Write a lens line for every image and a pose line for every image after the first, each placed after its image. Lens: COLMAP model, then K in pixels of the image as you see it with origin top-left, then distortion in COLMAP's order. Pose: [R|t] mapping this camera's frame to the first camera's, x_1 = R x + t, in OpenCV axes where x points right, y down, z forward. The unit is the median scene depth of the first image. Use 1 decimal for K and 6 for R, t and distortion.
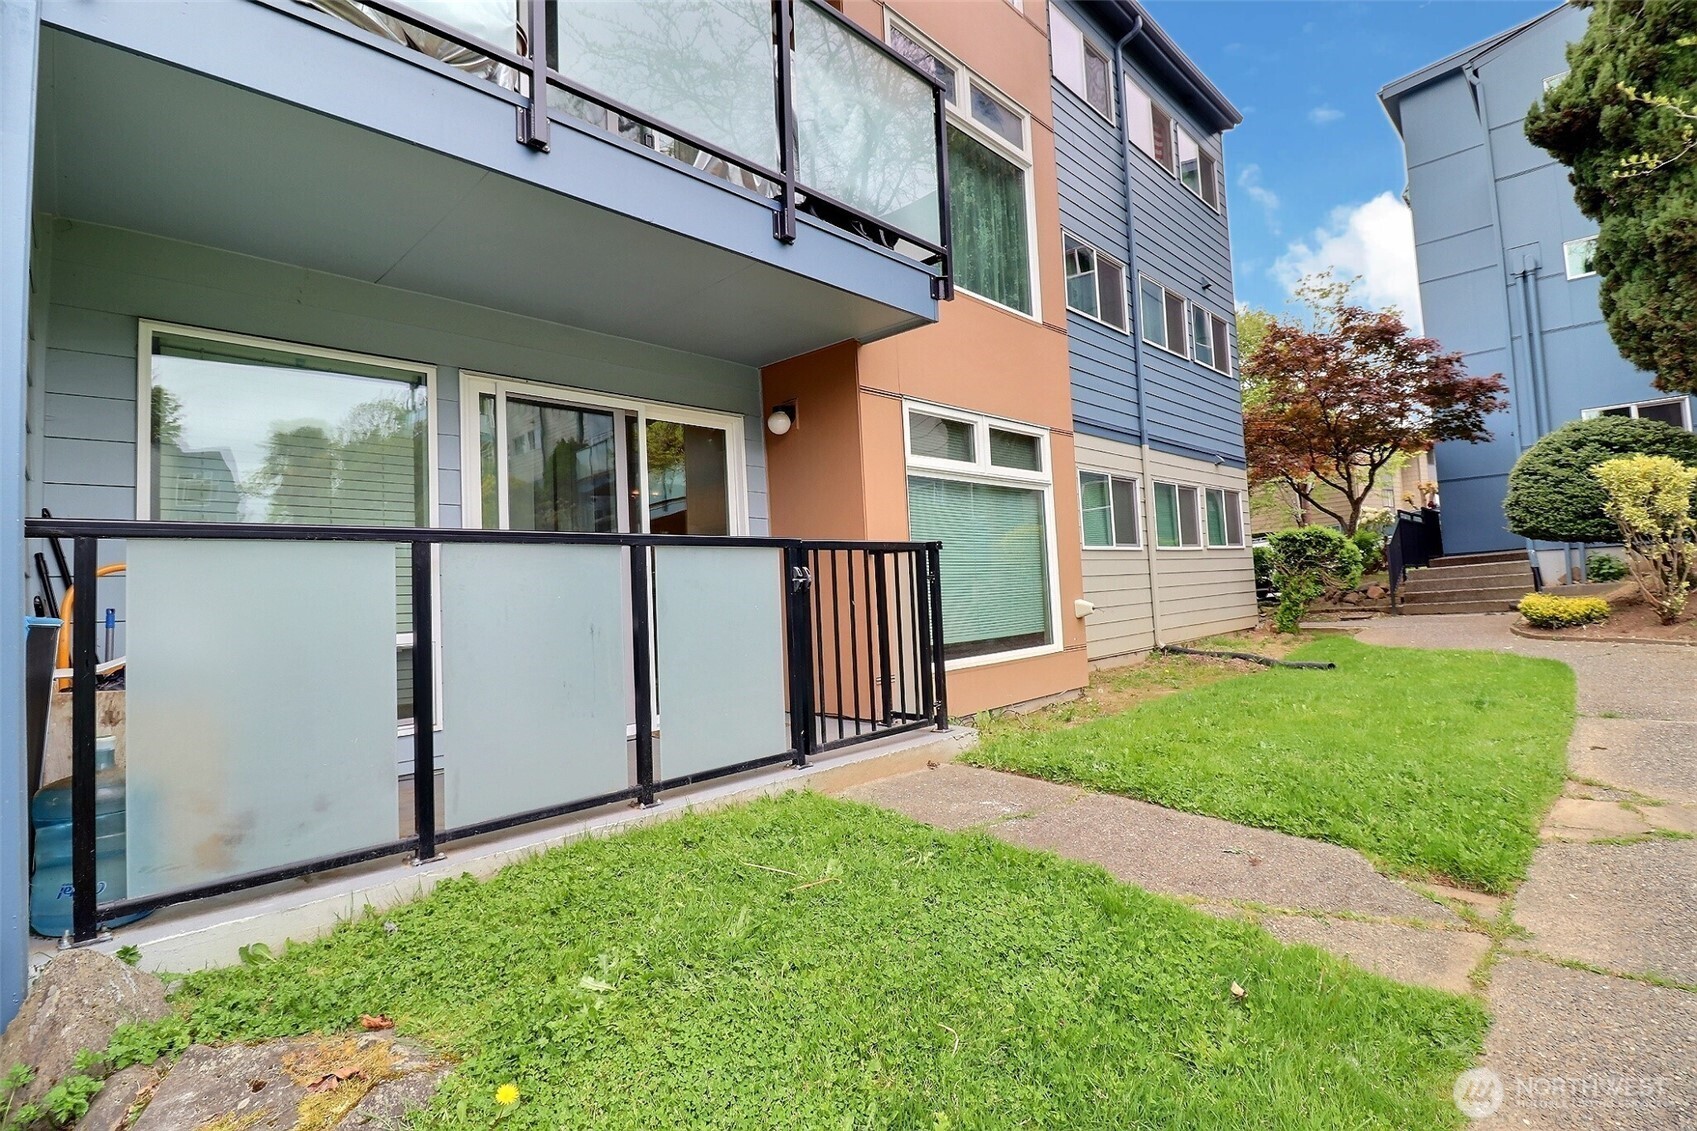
lens RADIAL K [[781.3, 0, 848.8], [0, 781.3, 544.8], [0, 0, 1]] dist [0.000930, -0.014690]
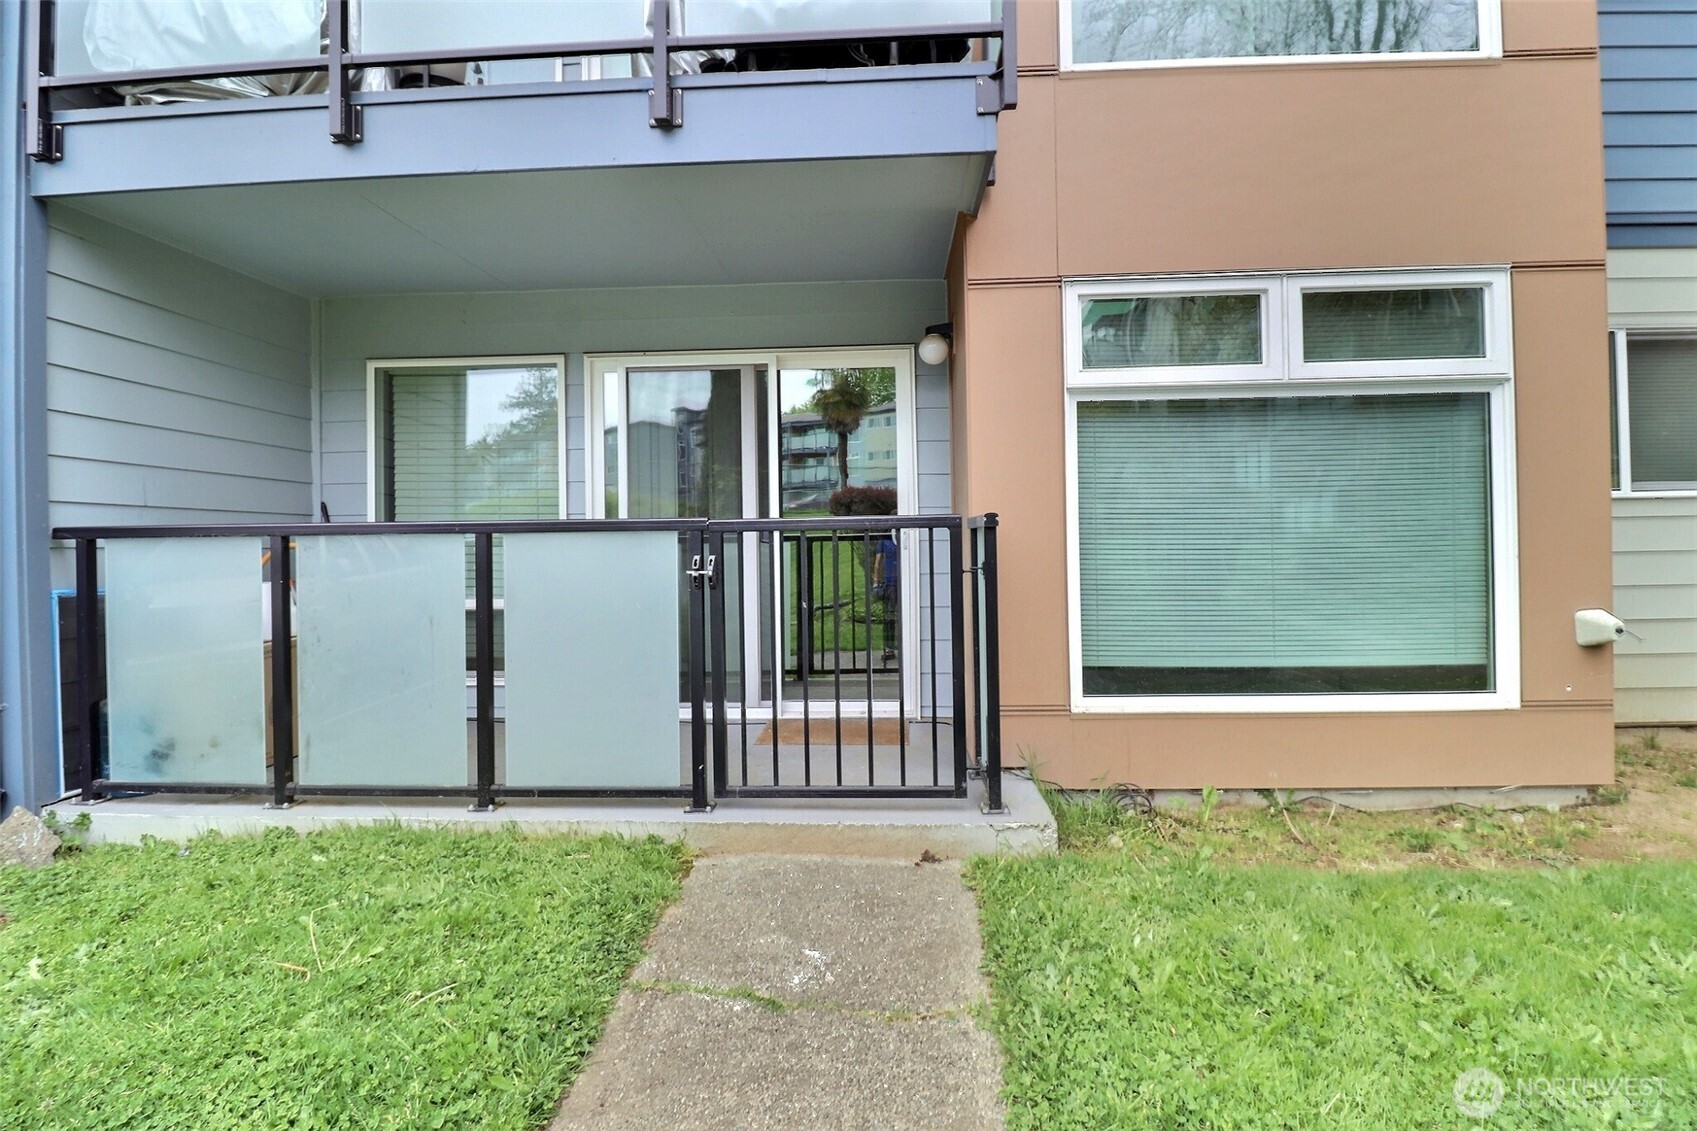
lens RADIAL K [[771.7, 0, 850.2], [0, 771.7, 584.0], [0, 0, 1]] dist [-0.028924, 0.000386]
pose [[0.657583, 0.026125, -0.752929, 0.441996], [0.035264, 0.997236, 0.065400, 0.010641], [0.752556, -0.069557, 0.654844, 0.454322]]
